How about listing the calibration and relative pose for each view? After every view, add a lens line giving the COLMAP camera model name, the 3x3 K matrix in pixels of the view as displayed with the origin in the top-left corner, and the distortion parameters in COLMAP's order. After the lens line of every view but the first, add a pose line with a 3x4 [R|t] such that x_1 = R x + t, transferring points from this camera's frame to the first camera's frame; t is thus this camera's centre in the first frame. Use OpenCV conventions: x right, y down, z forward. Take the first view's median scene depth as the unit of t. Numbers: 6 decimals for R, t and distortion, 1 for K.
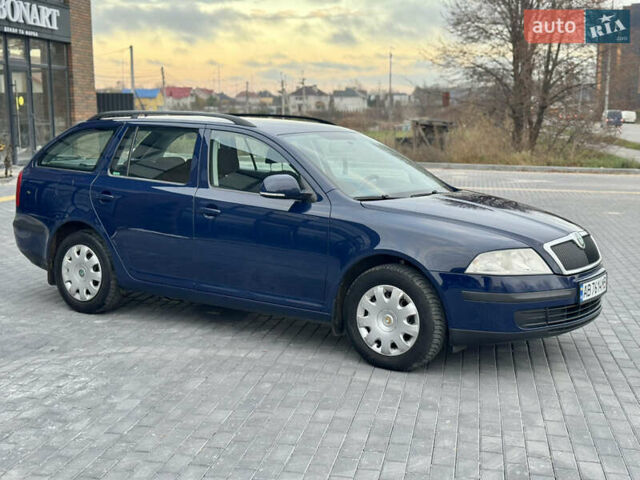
lens RADIAL K [[891.7, 0, 320.0], [0, 891.7, 240.0], [0, 0, 1]] dist [0.191305, -0.361911]
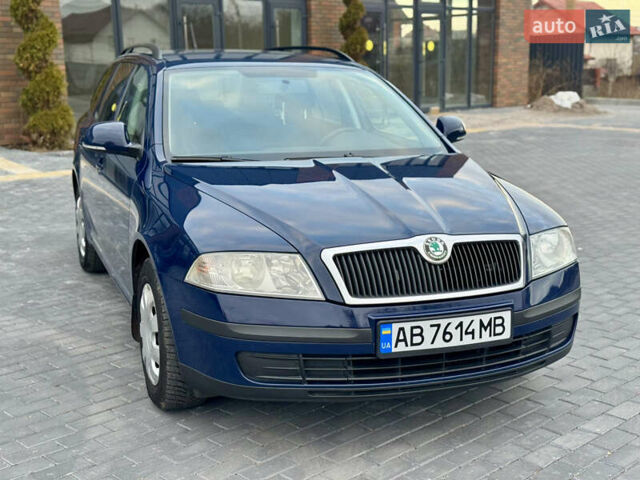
lens RADIAL K [[891.4, 0, 326.6], [0, 891.4, 238.6], [0, 0, 1]] dist [0.196202, -0.391081]
pose [[0.817027, 0.099272, -0.567989, 0.503042], [-0.067789, 0.994774, 0.076352, -0.041486], [0.572600, -0.023878, 0.819487, 0.434268]]
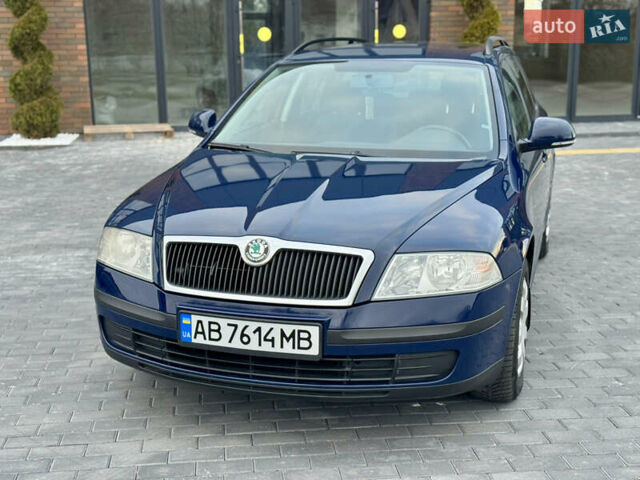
lens RADIAL K [[891.4, 0, 326.6], [0, 891.4, 238.6], [0, 0, 1]] dist [0.196202, -0.391081]
pose [[0.291344, 0.192615, -0.937026, 0.756450], [-0.127815, 0.978575, 0.161415, -0.095973], [0.948041, 0.072738, 0.309721, 0.775988]]
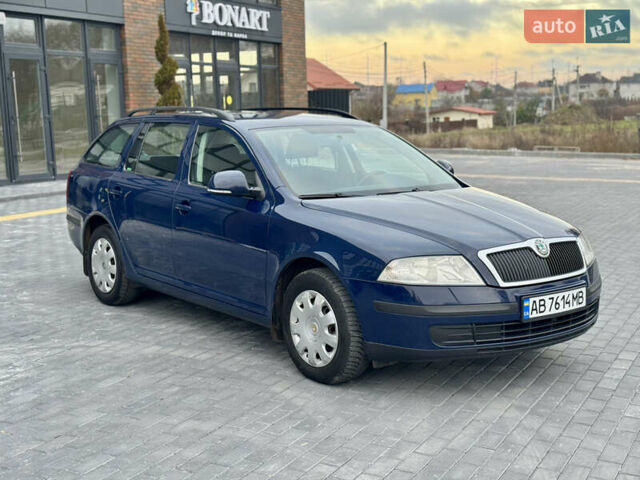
lens RADIAL K [[891.7, 0, 320.0], [0, 891.7, 240.0], [0, 0, 1]] dist [0.191305, -0.361911]
pose [[0.952553, 0.025013, -0.303342, 0.311963], [-0.022857, 0.999682, 0.010656, -0.010316], [0.303512, -0.003217, 0.952822, 0.102908]]
